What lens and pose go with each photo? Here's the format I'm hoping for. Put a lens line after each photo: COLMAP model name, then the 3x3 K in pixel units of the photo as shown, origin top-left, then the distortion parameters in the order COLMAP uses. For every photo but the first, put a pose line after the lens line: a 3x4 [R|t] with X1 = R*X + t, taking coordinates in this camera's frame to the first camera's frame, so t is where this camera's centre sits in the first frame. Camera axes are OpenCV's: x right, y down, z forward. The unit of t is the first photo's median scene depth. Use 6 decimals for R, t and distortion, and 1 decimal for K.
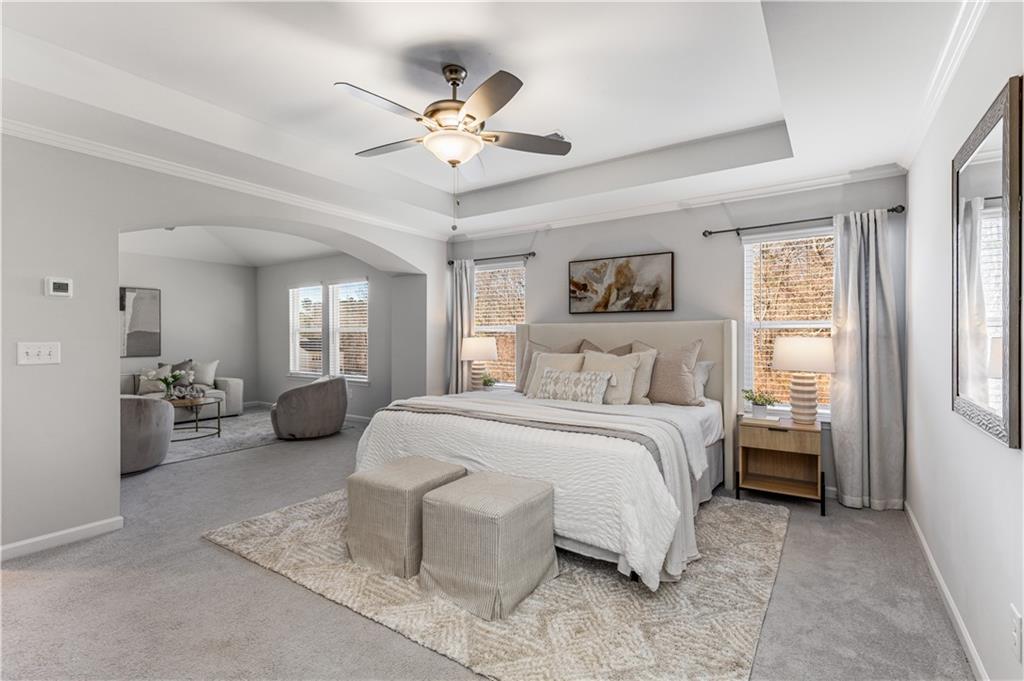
lens RADIAL K [[462.5, 0, 516.7], [0, 462.5, 340.7], [0, 0, 1]] dist [0.010985, -0.001829]
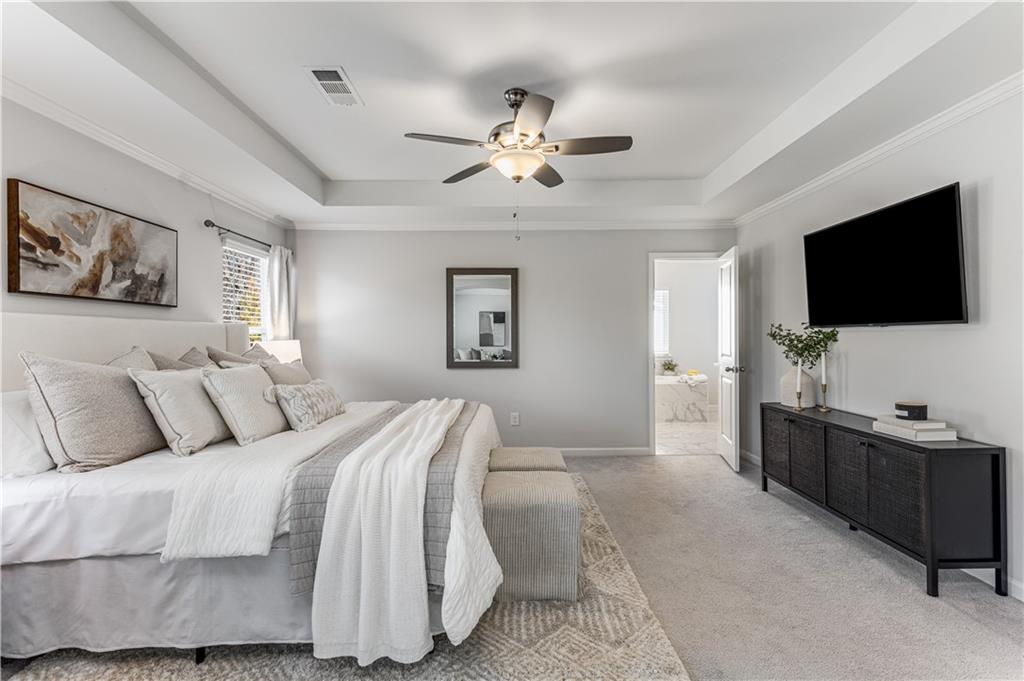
lens RADIAL K [[462.5, 0, 512.7], [0, 462.5, 337.3], [0, 0, 1]] dist [0.010985, -0.001829]
pose [[-0.554460, 0.006237, 0.832187, -0.550139], [0.017464, 0.999839, 0.004143, -0.007816], [-0.832027, 0.016830, -0.554480, 0.866713]]
